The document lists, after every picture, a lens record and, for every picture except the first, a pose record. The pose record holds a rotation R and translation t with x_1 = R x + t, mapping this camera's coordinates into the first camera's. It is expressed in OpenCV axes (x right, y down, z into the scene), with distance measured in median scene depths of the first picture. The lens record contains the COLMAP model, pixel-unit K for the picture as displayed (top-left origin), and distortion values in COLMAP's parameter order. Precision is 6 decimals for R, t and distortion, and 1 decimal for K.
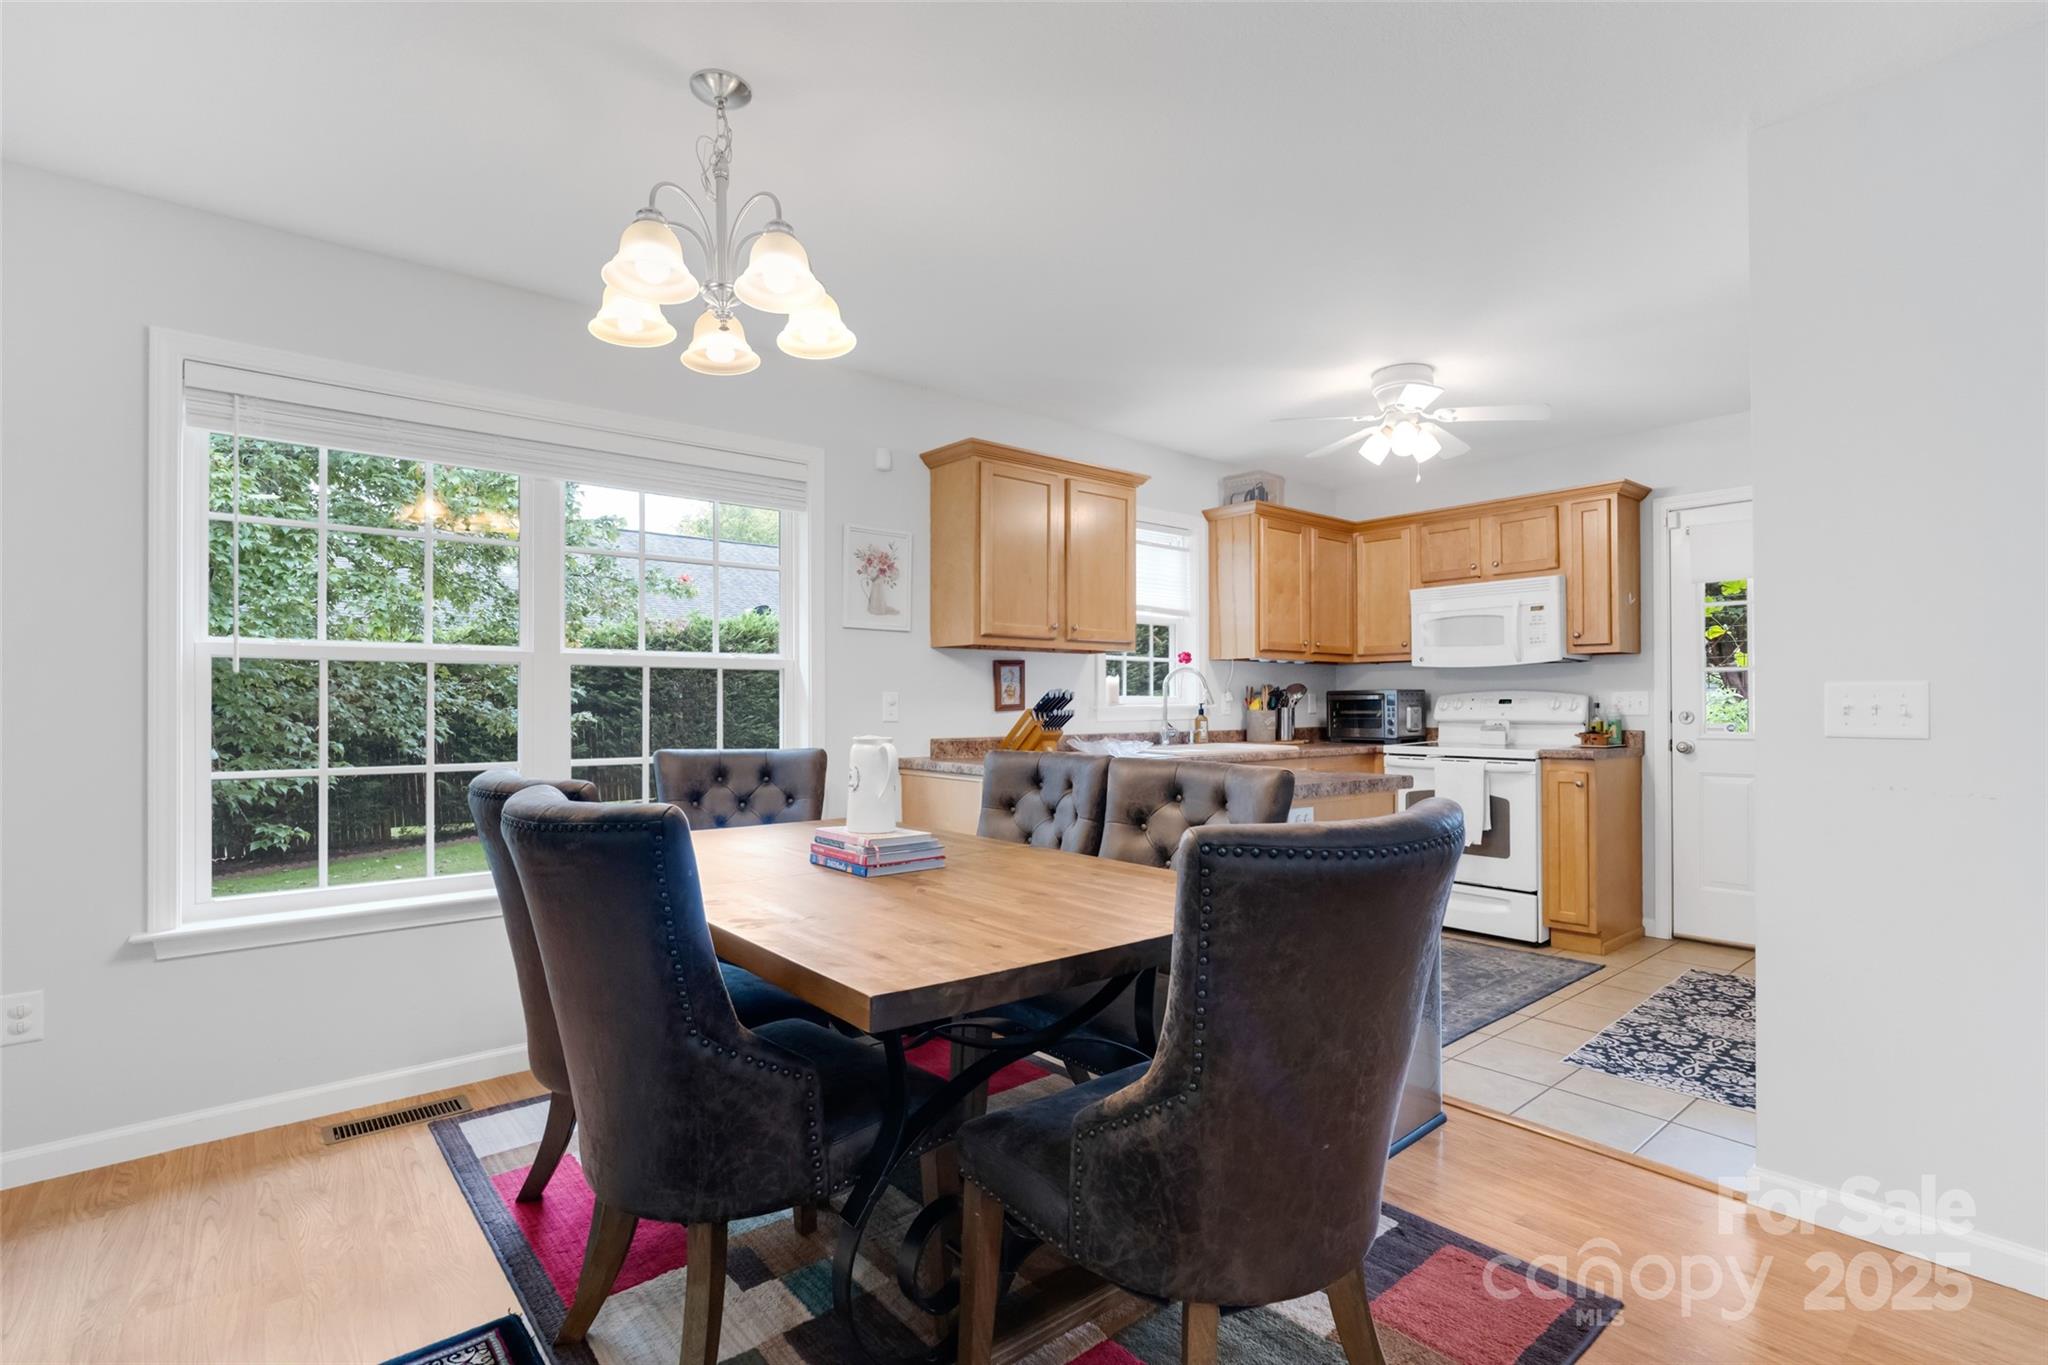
lens RADIAL K [[1005.2, 0, 1066.5], [0, 1005.2, 692.9], [0, 0, 1]] dist [-0.014306, -0.000043]
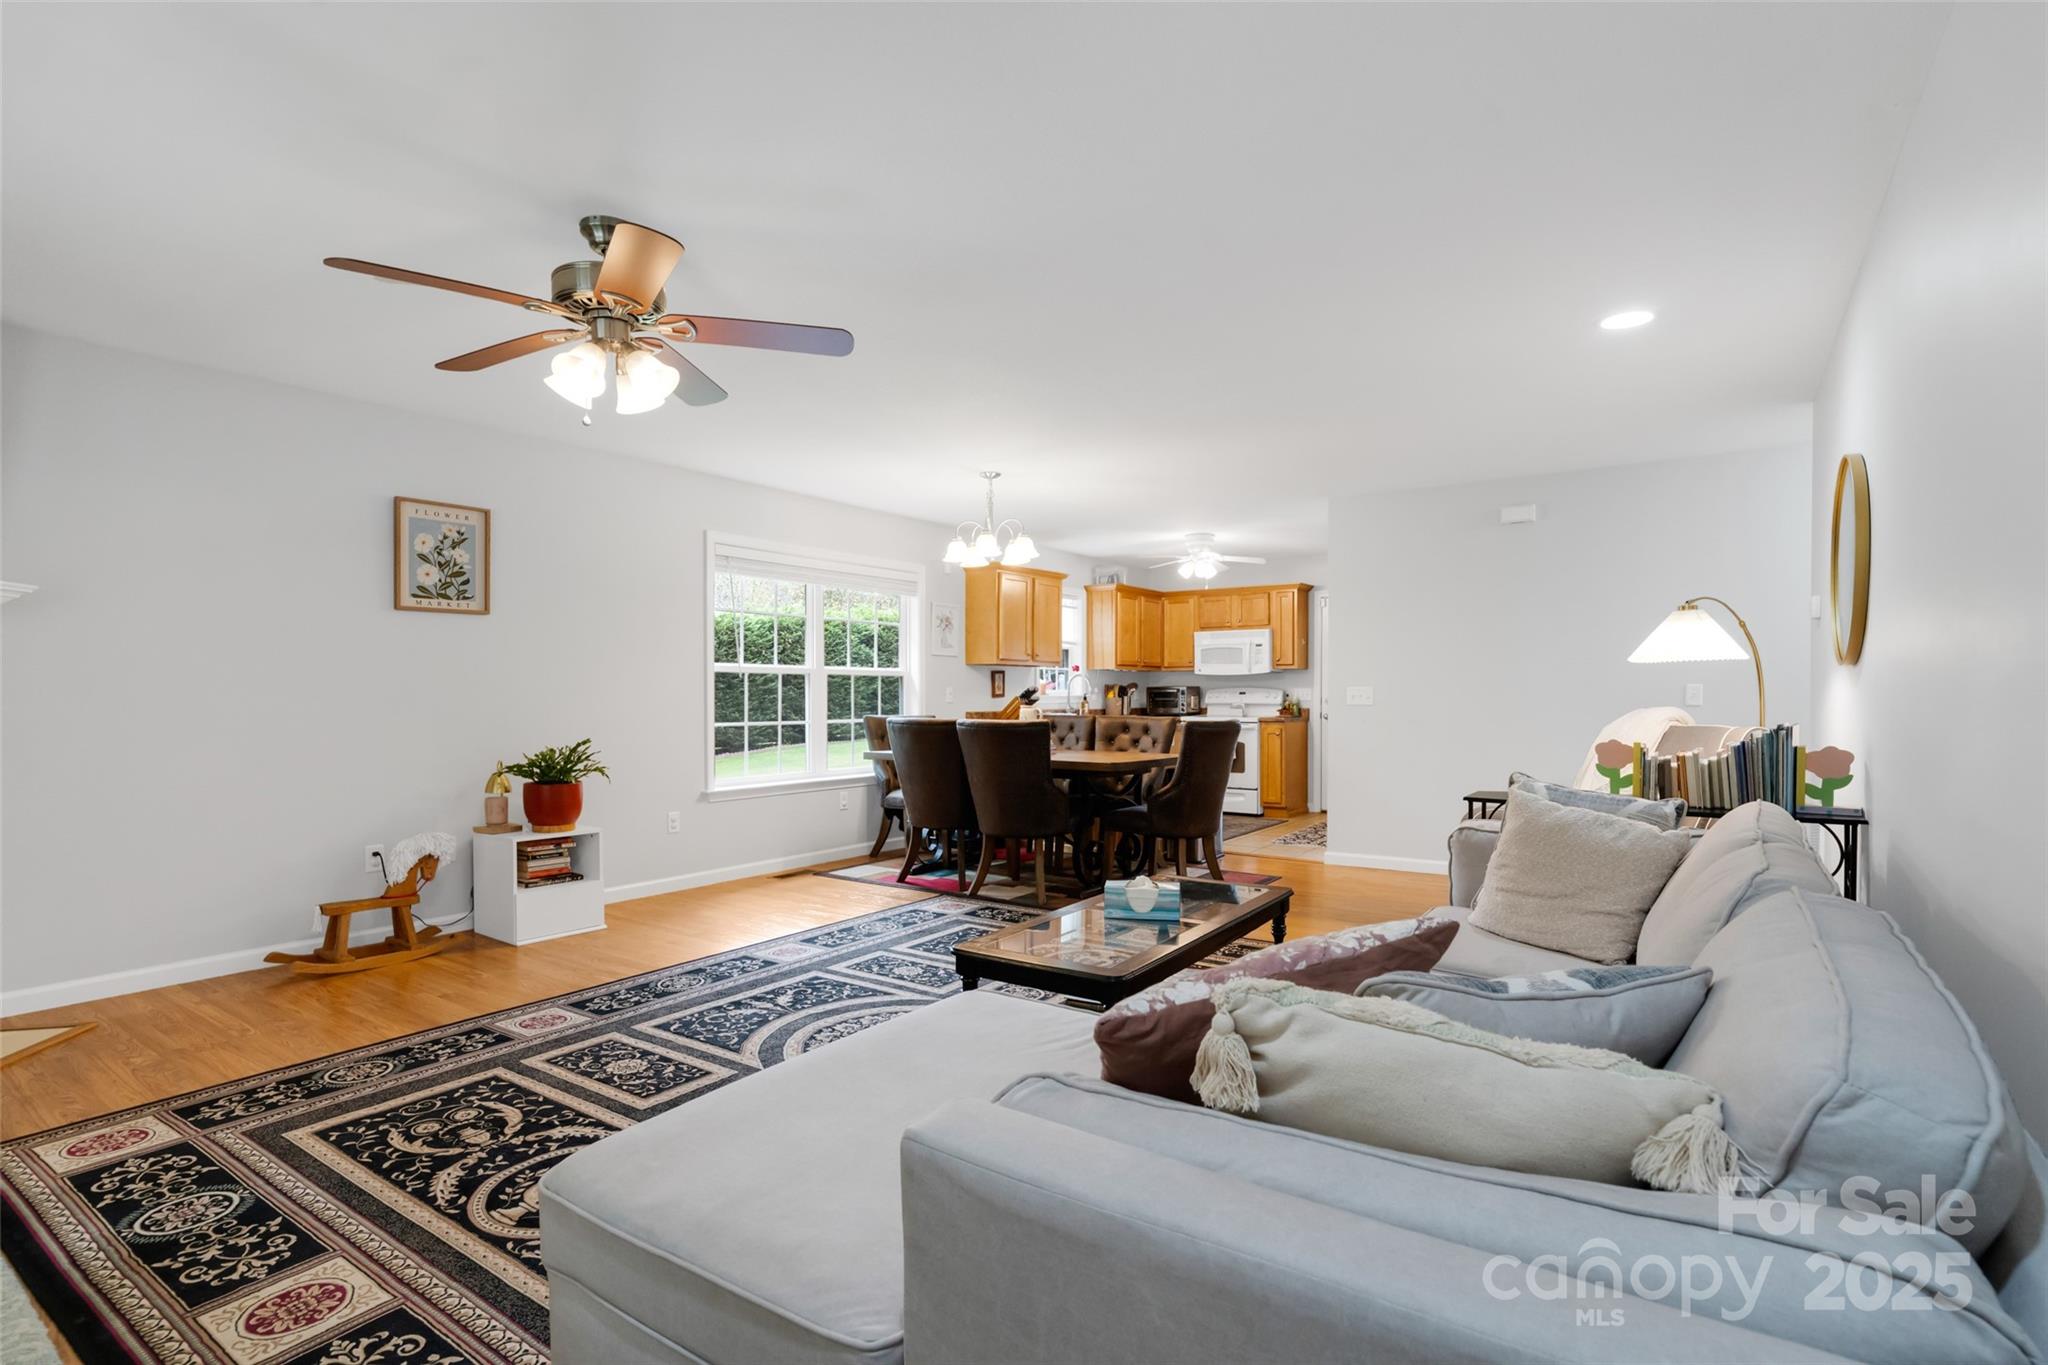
lens RADIAL K [[971.9, 0, 1019.4], [0, 971.9, 687.3], [0, 0, 1]] dist [-0.012120, 0.006873]
pose [[0.980314, 0.004883, 0.197386, -0.358191], [-0.005647, 0.999979, 0.003305, -0.006793], [-0.197366, -0.004354, 0.980320, -0.757838]]
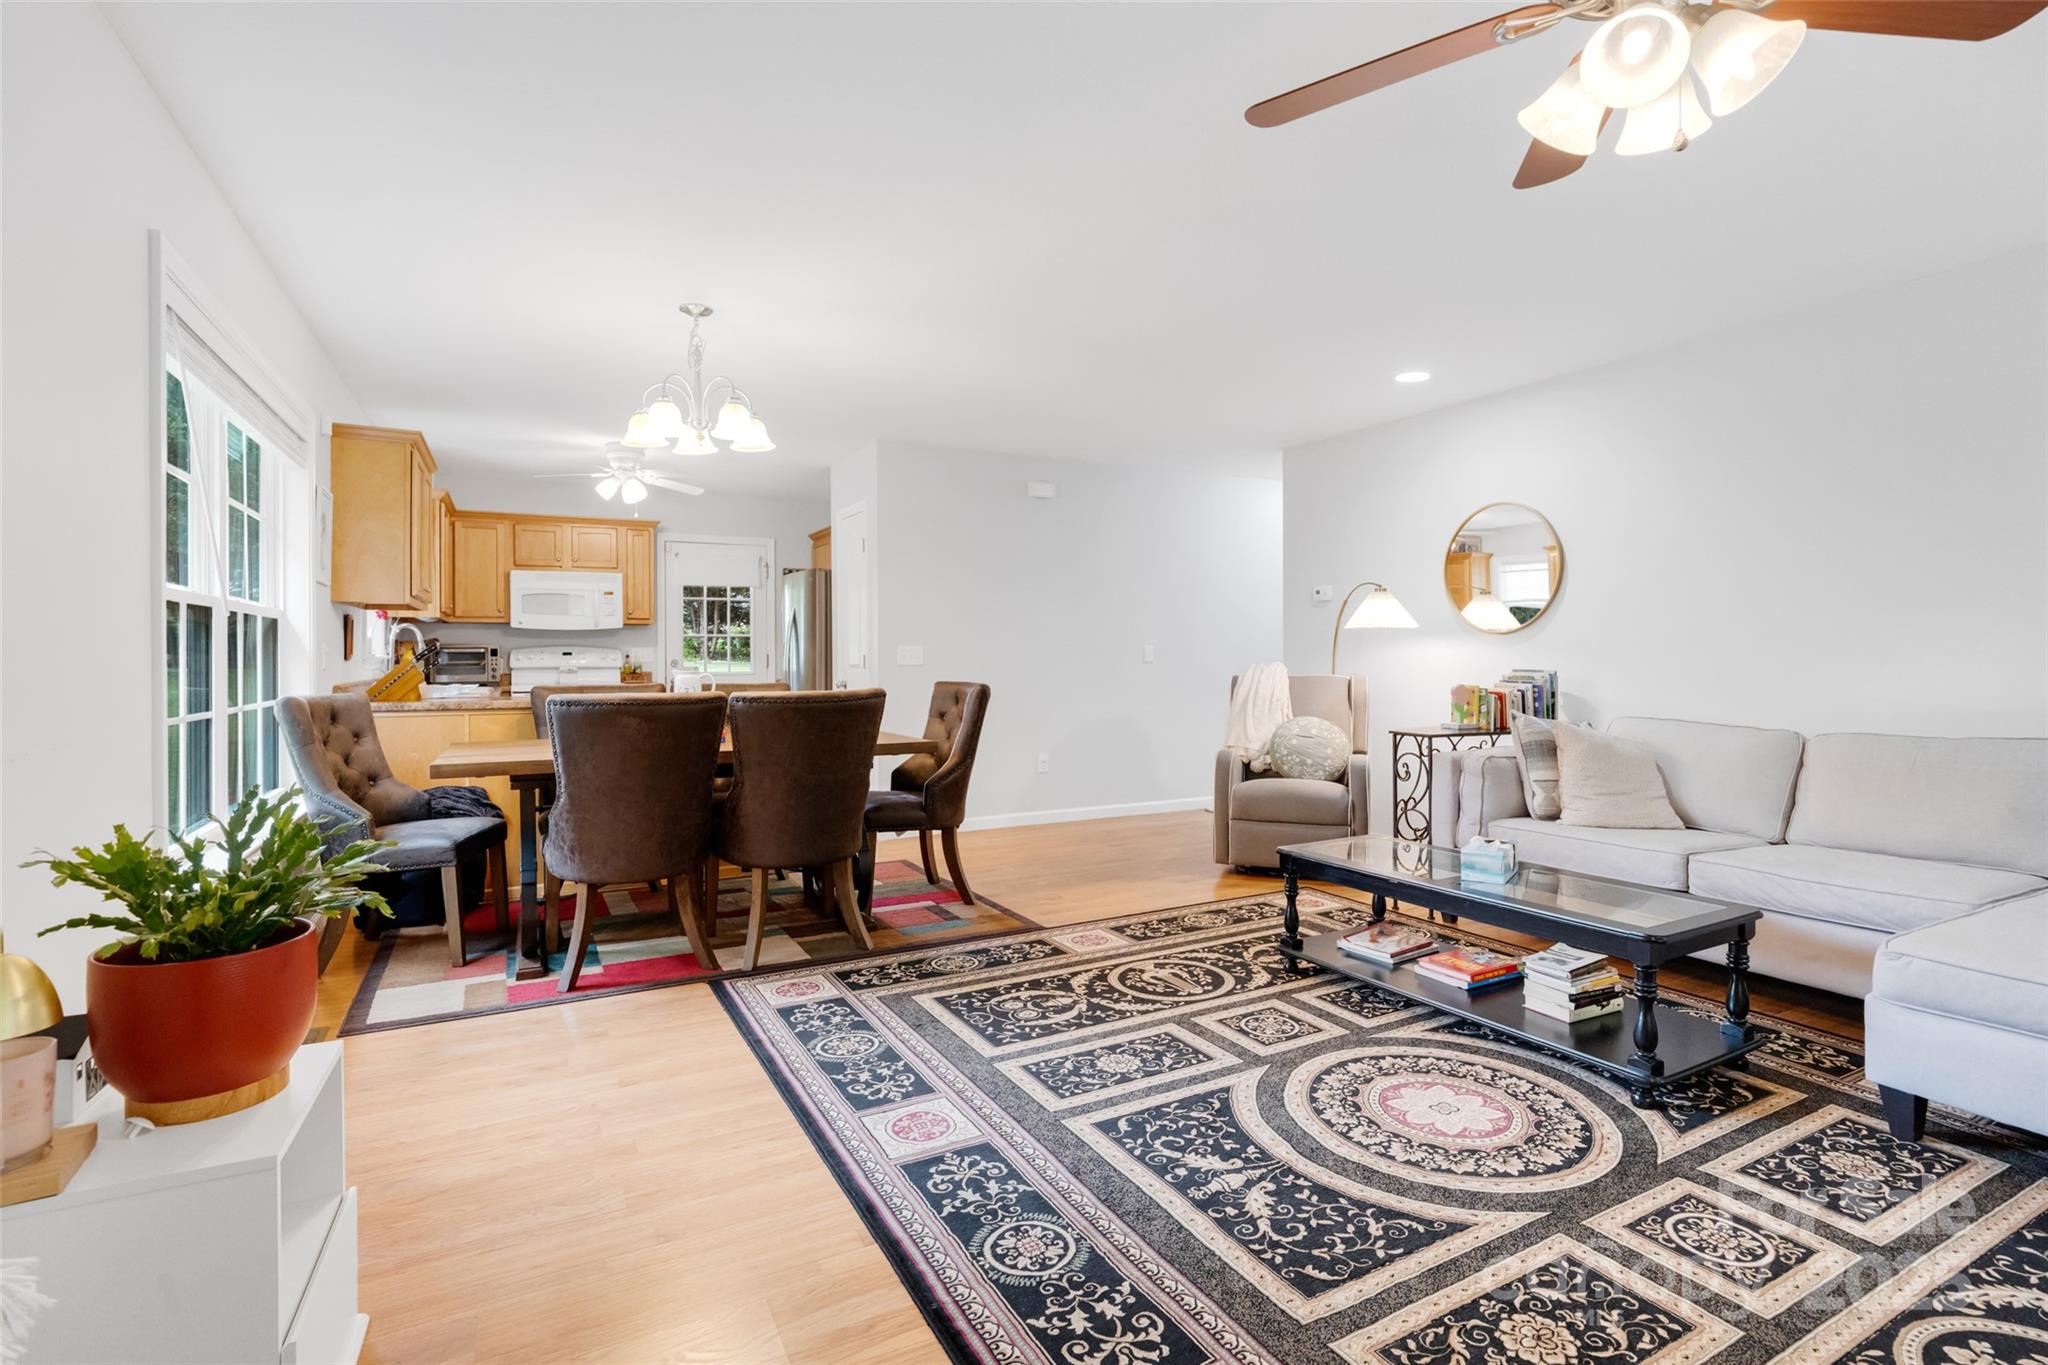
lens RADIAL K [[1008.2, 0, 1027.1], [0, 1008.2, 649.2], [0, 0, 1]] dist [-0.004105, -0.000147]
pose [[0.255521, 0.008226, 0.966768, -0.865905], [-0.008773, 0.999942, -0.006190, 0.005406], [-0.966764, -0.006900, 0.255579, -0.014326]]
